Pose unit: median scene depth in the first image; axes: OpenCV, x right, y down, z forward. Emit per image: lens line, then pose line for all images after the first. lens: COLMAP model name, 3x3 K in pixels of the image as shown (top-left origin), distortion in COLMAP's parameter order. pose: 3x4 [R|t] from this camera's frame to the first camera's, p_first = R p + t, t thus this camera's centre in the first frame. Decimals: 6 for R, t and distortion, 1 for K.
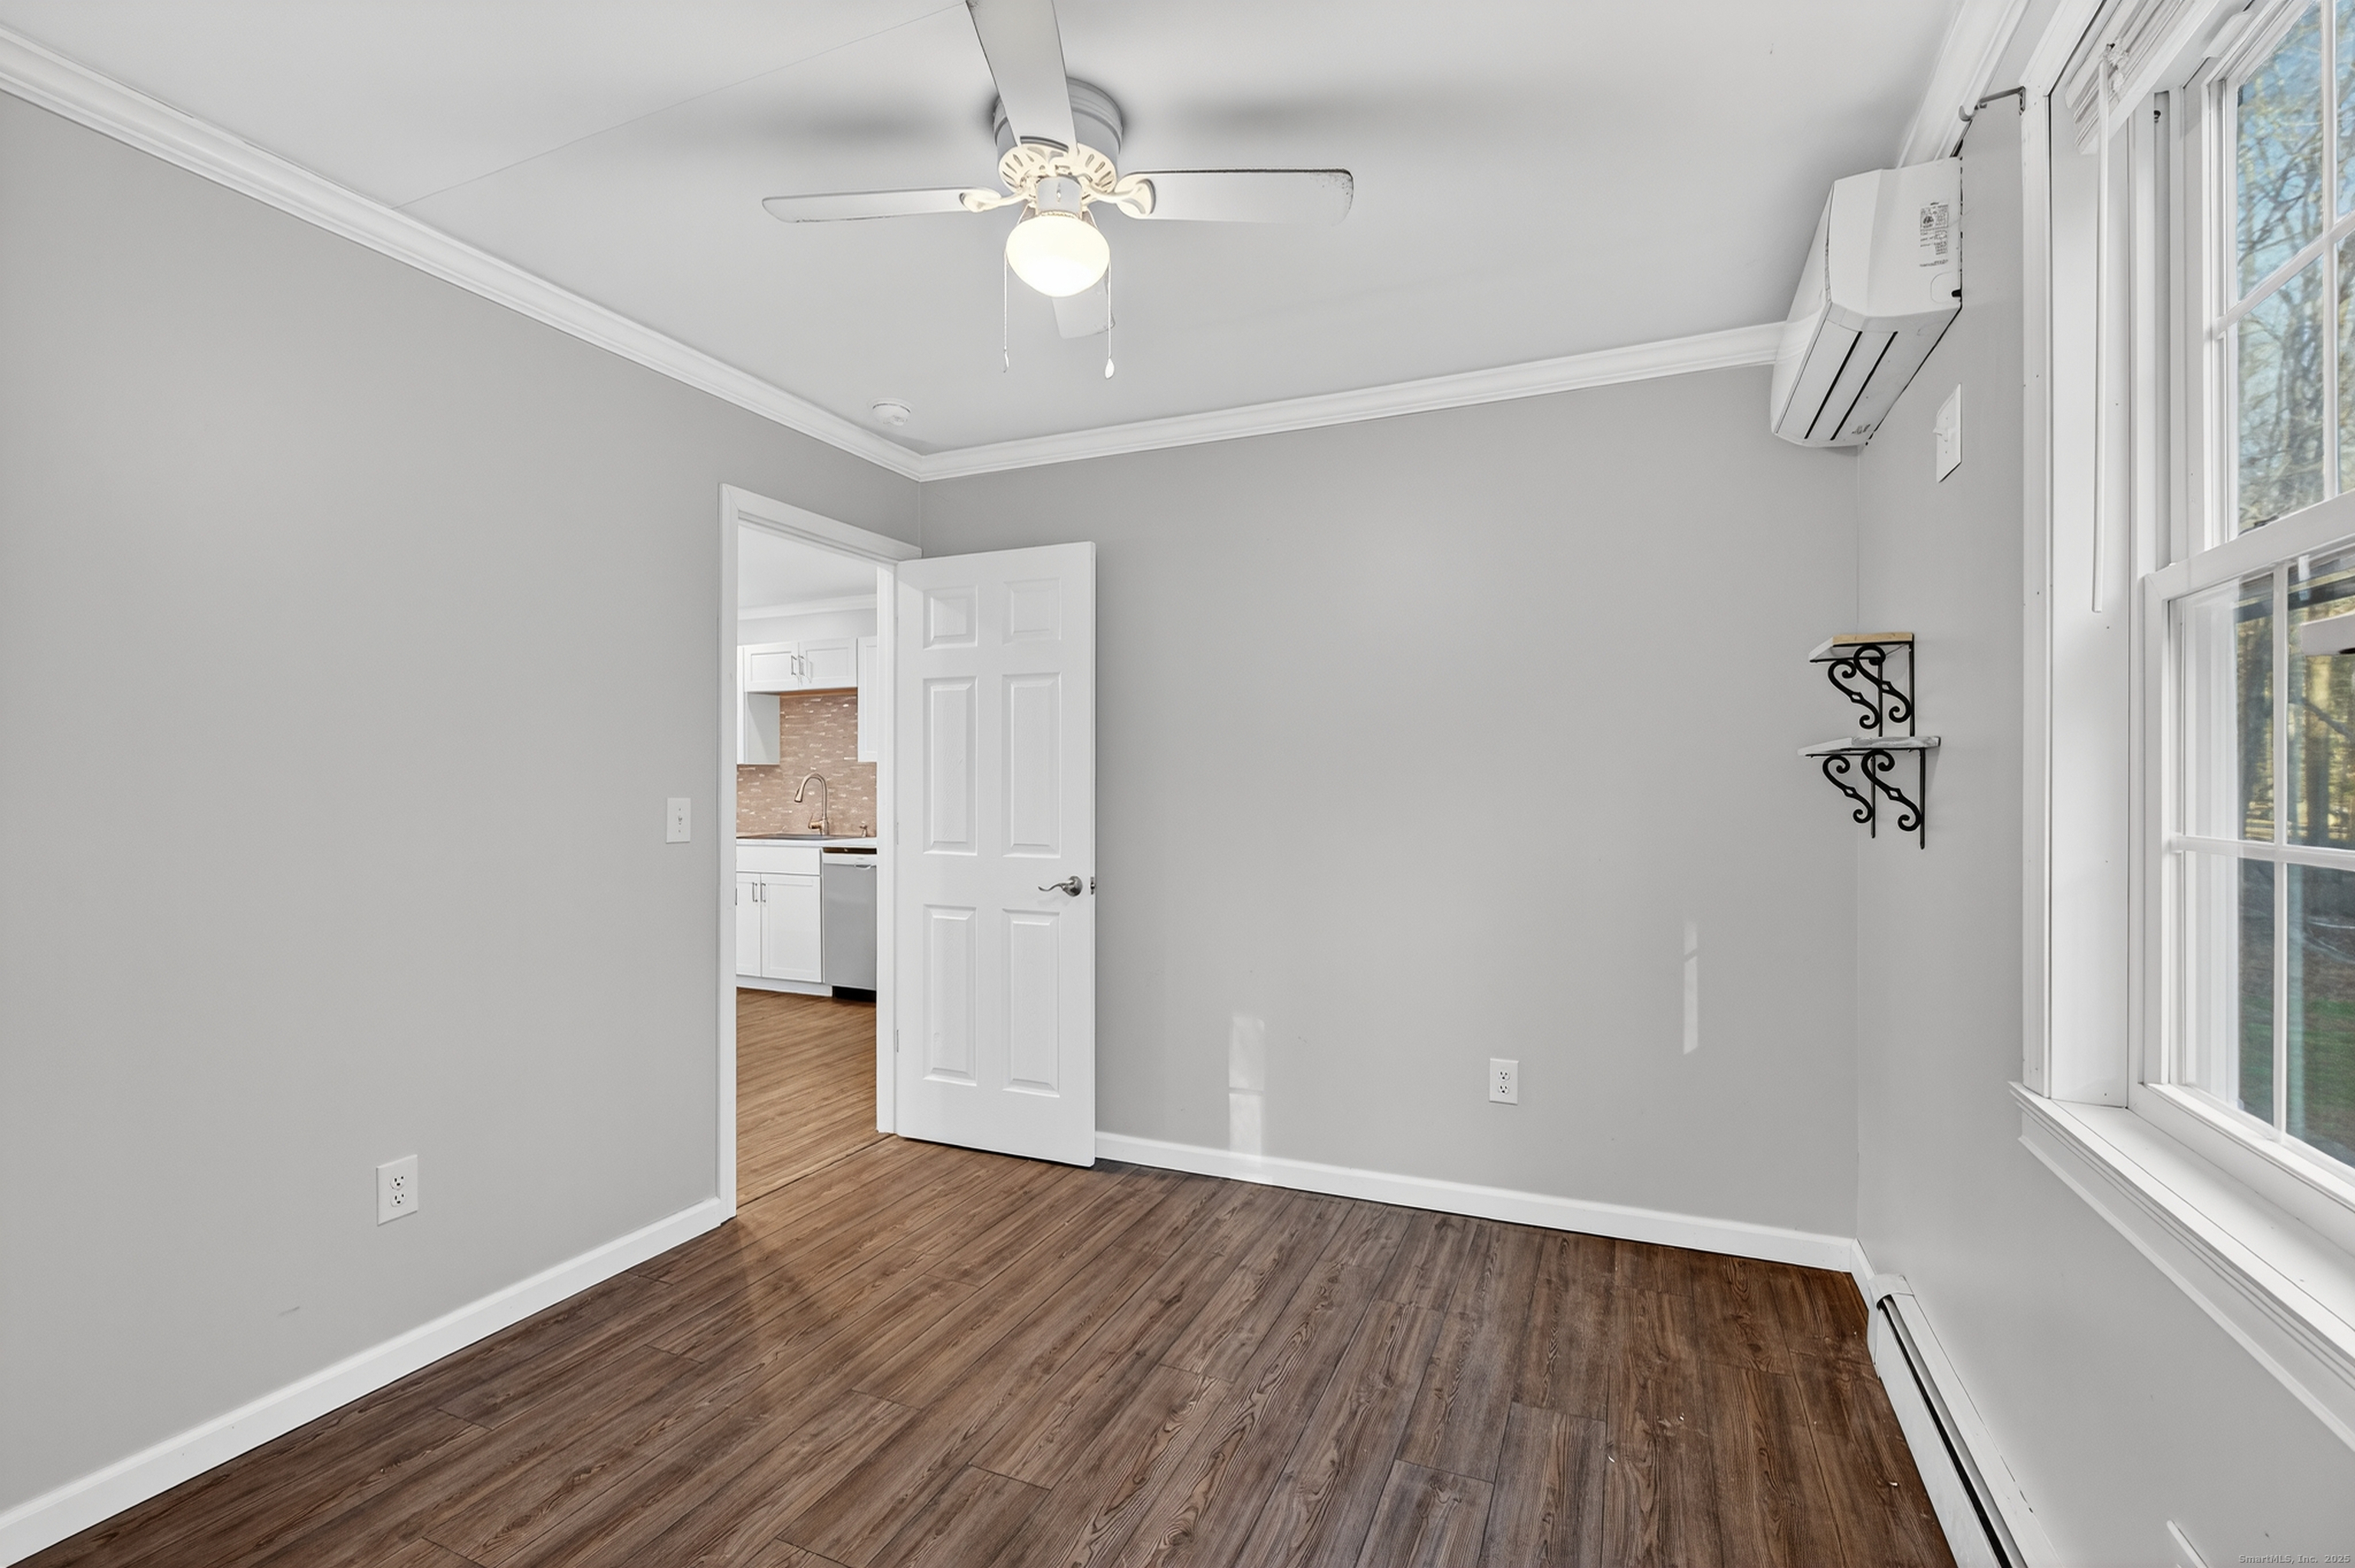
lens RADIAL K [[1060.4, 0, 1162.0], [0, 1060.4, 775.3], [0, 0, 1]] dist [-0.016163, 0.004758]
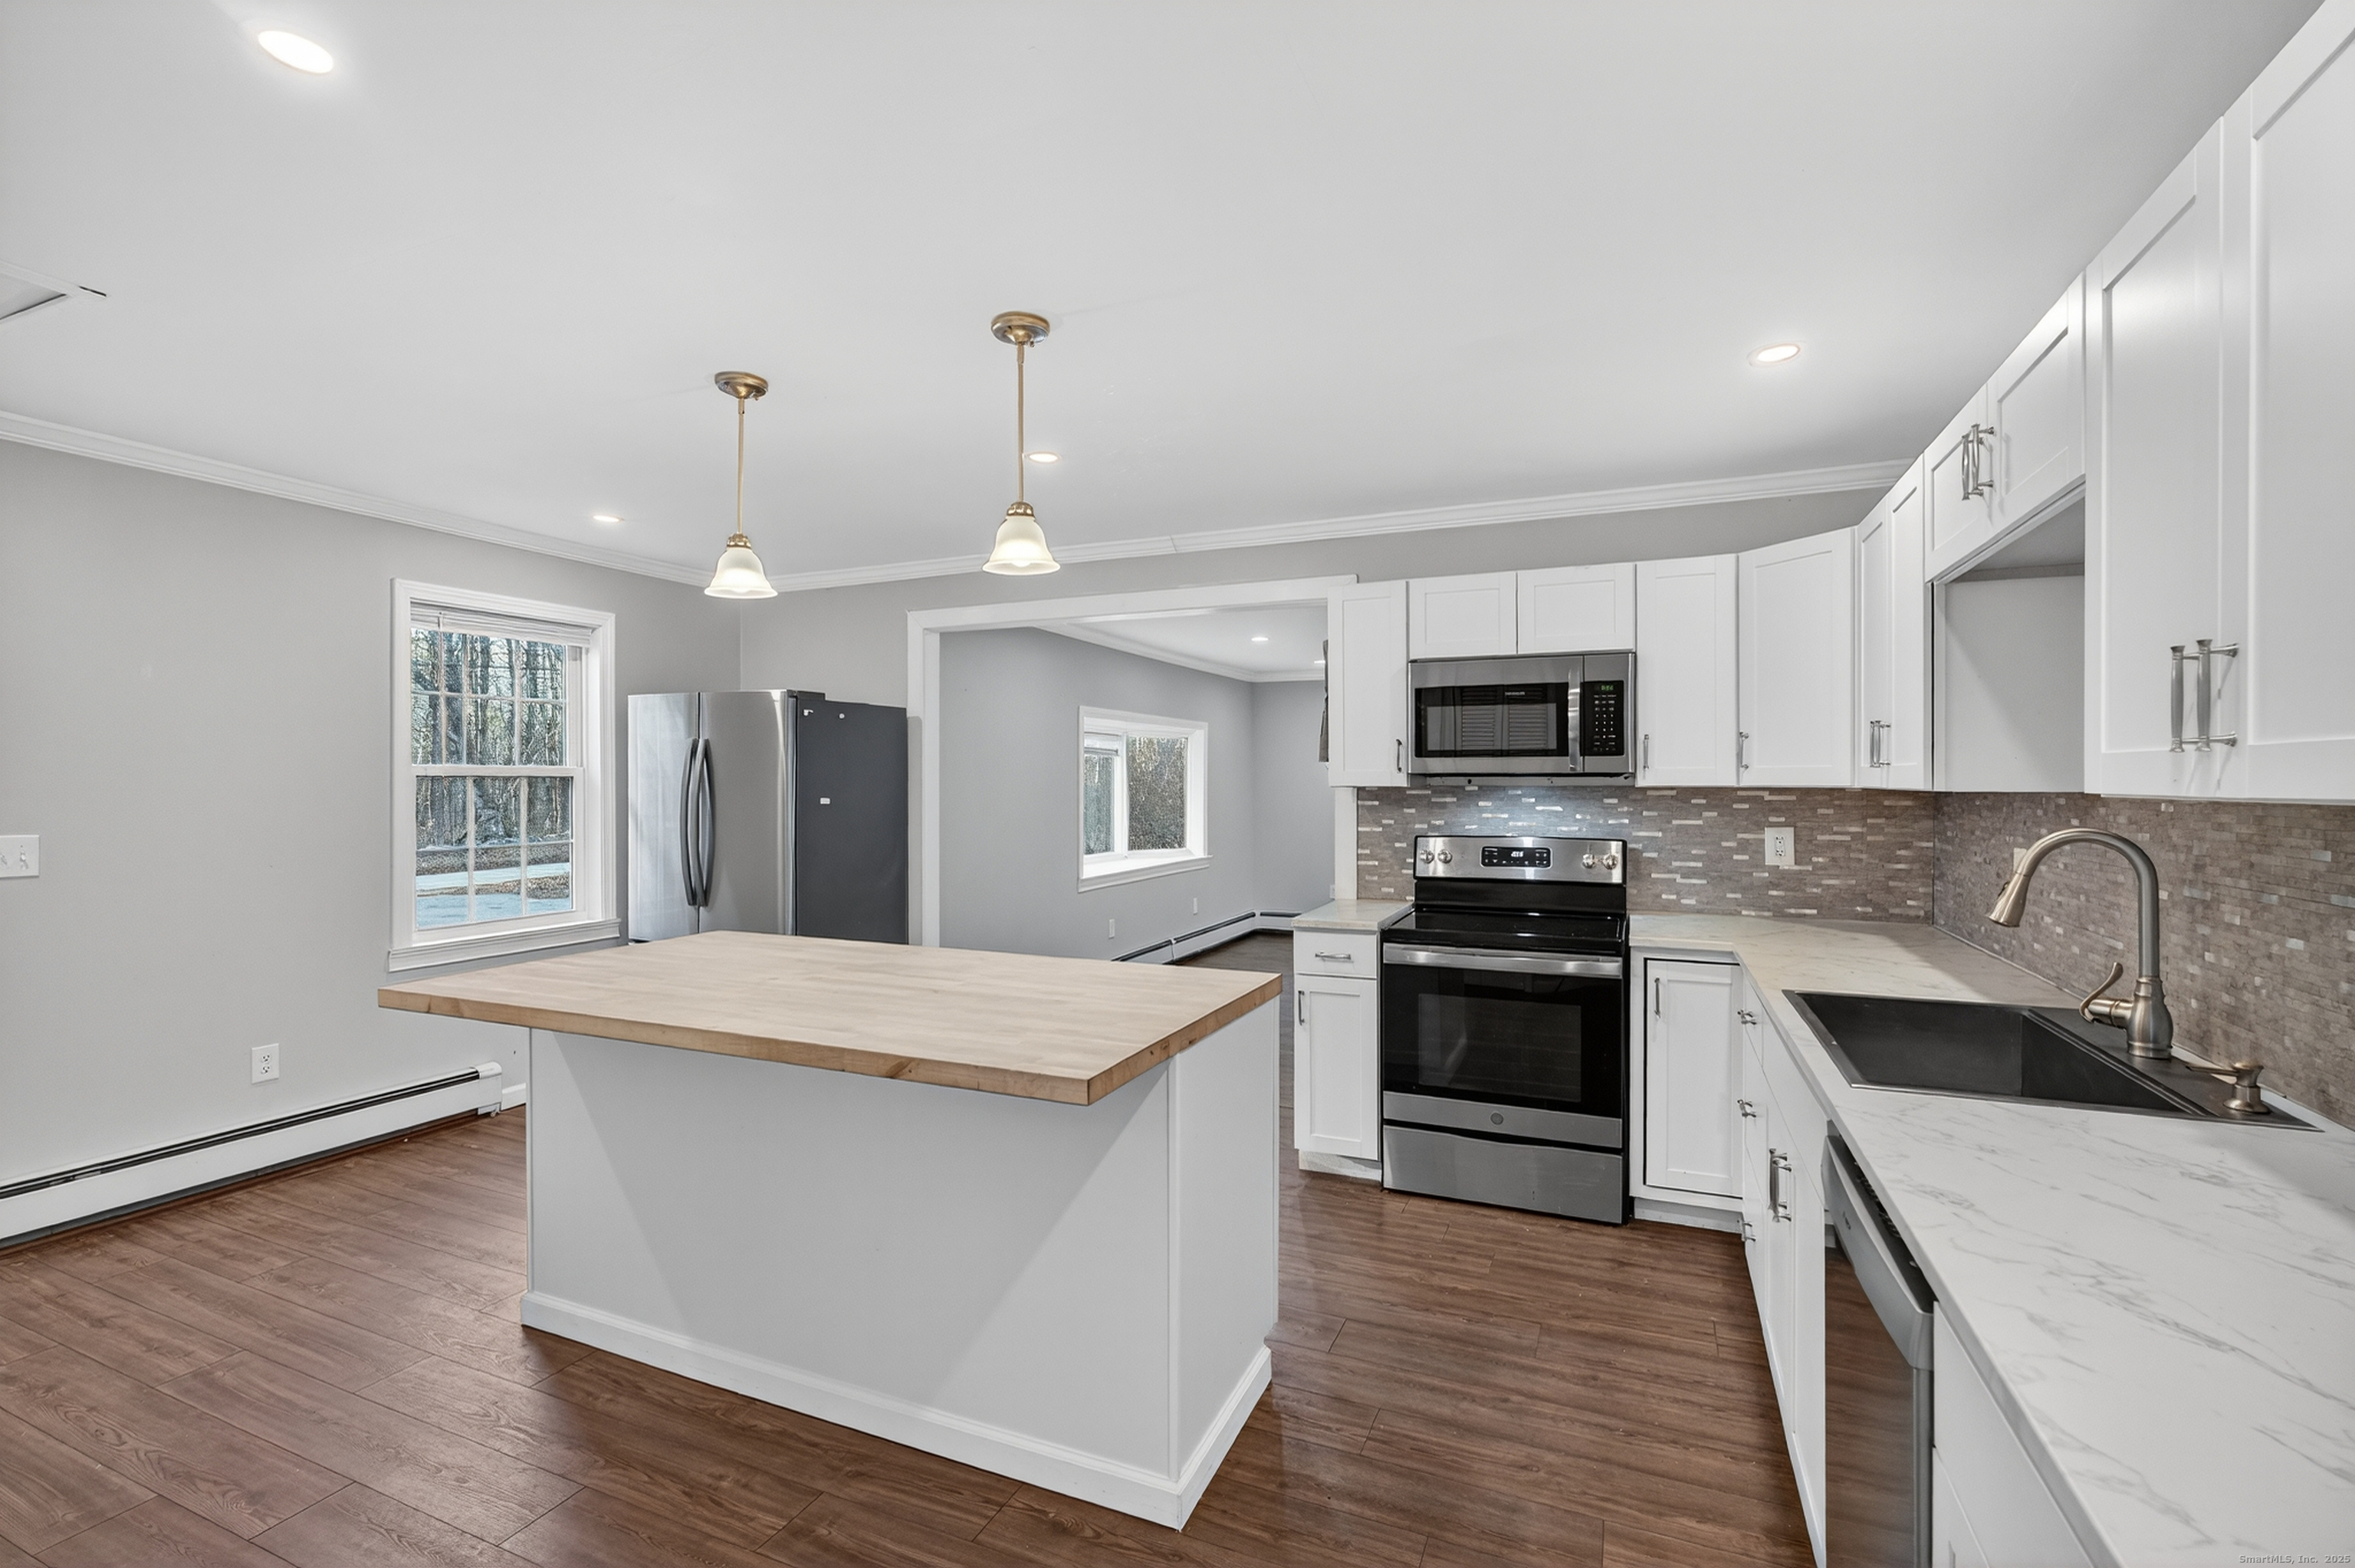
lens RADIAL K [[1060.4, 0, 1162.2], [0, 1060.4, 779.3], [0, 0, 1]] dist [-0.016163, 0.004758]
pose [[-0.002686, 0.003604, -0.999990, -0.050476], [0.002511, 0.999990, 0.003598, -0.016593], [0.999993, -0.002502, -0.002695, 0.767872]]
